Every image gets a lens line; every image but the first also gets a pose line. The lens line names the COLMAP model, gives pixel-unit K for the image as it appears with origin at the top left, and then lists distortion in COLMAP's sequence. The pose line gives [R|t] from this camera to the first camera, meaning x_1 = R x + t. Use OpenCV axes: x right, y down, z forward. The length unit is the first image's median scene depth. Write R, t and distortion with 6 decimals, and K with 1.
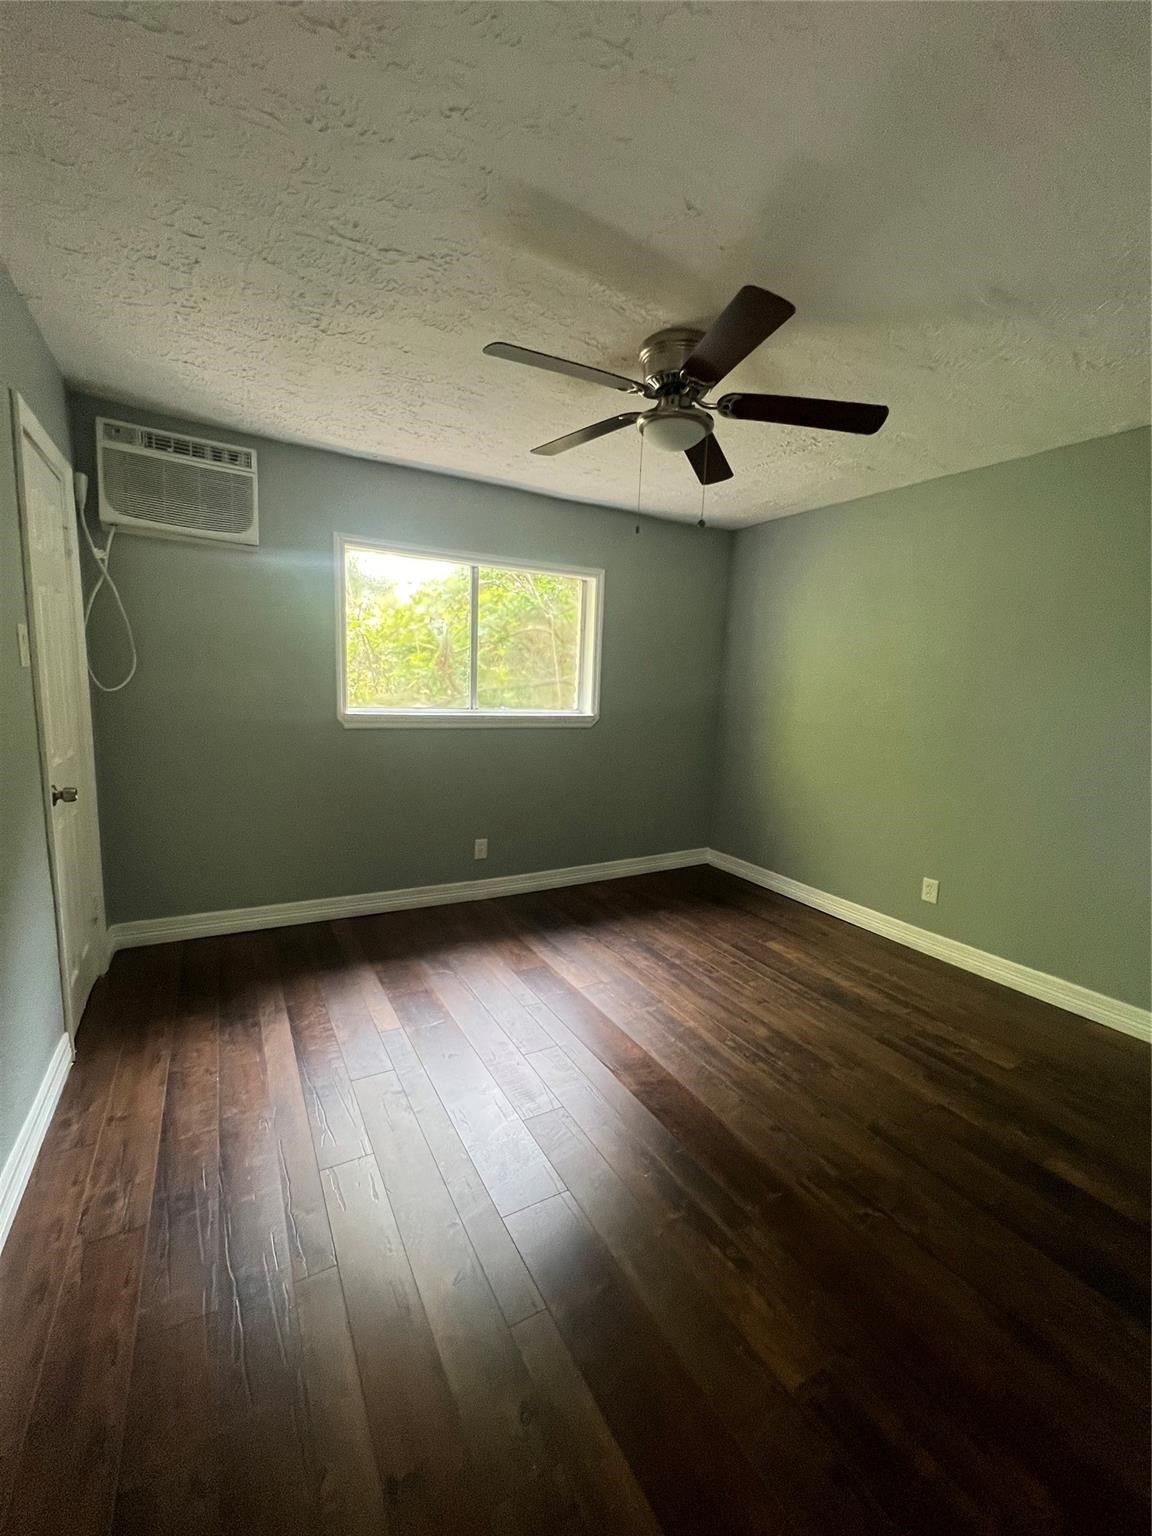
lens RADIAL K [[613.8, 0, 576.0], [0, 613.8, 768.0], [0, 0, 1]] dist [-0.001735, -0.000105]
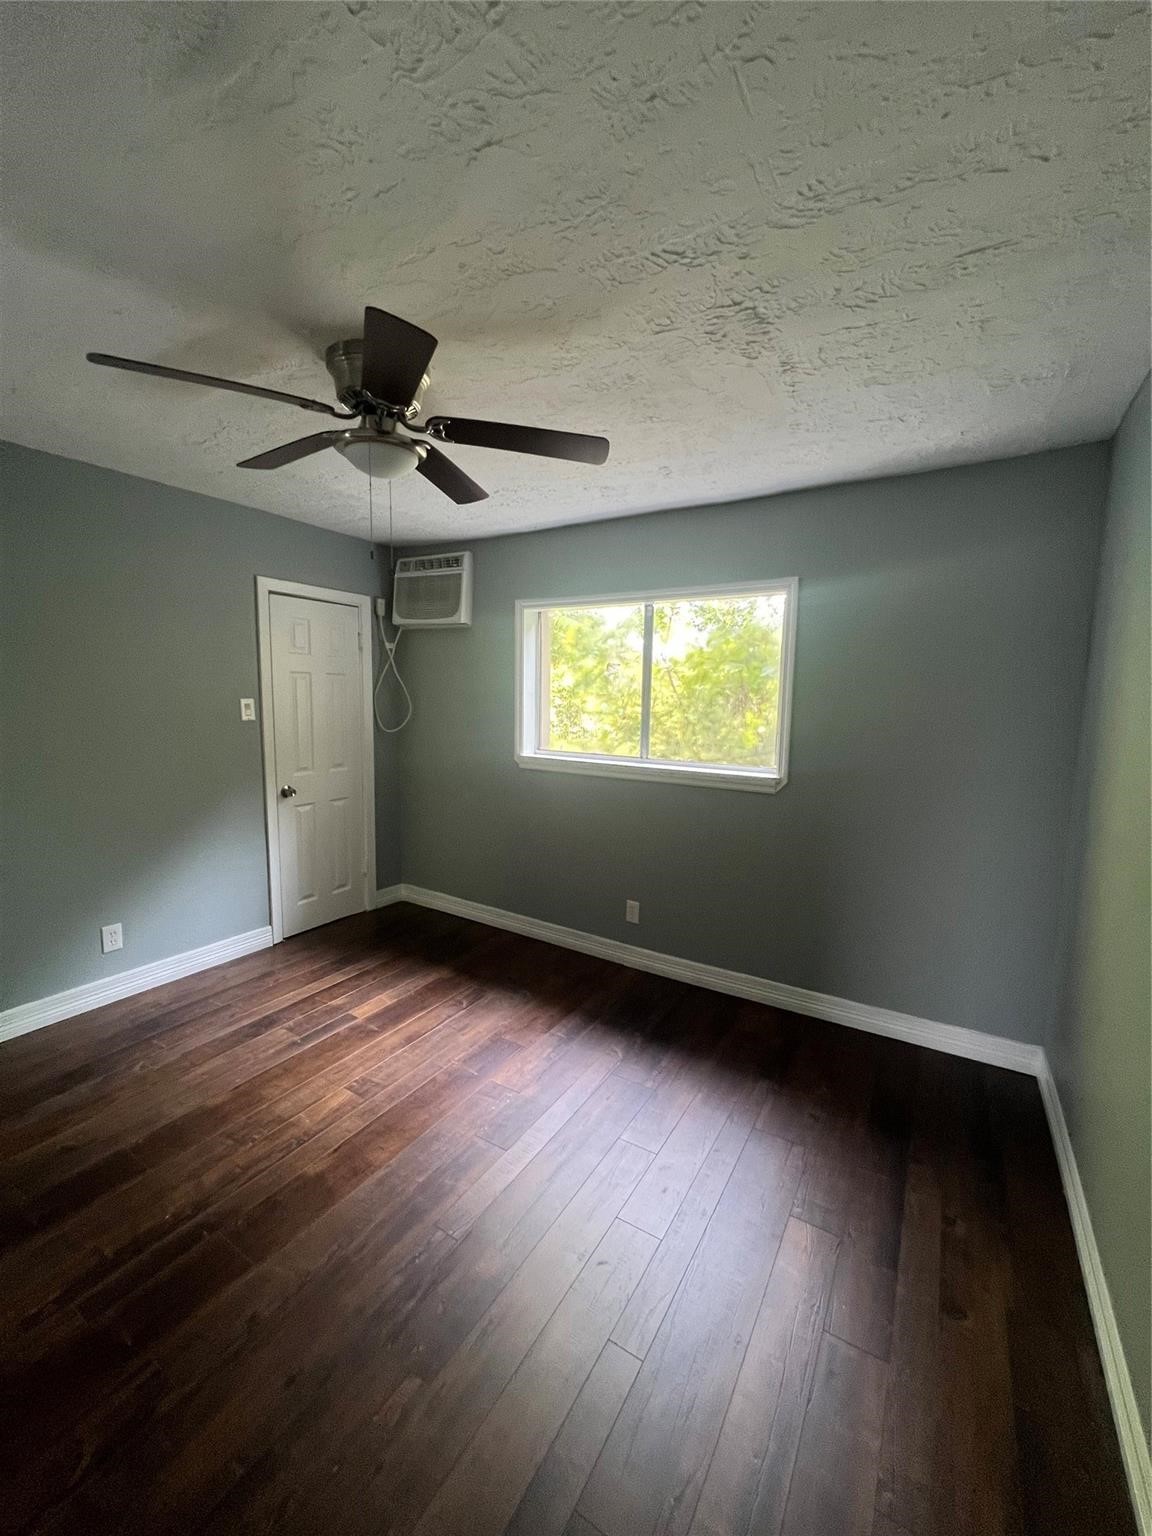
lens RADIAL K [[615.0, 0, 576.0], [0, 615.0, 768.0], [0, 0, 1]] dist [-0.000297, 0.000528]
pose [[0.473103, 0.077813, -0.877564, 0.782200], [-0.124953, 0.991949, 0.020593, -0.116608], [0.872101, 0.099912, 0.479017, 0.623629]]
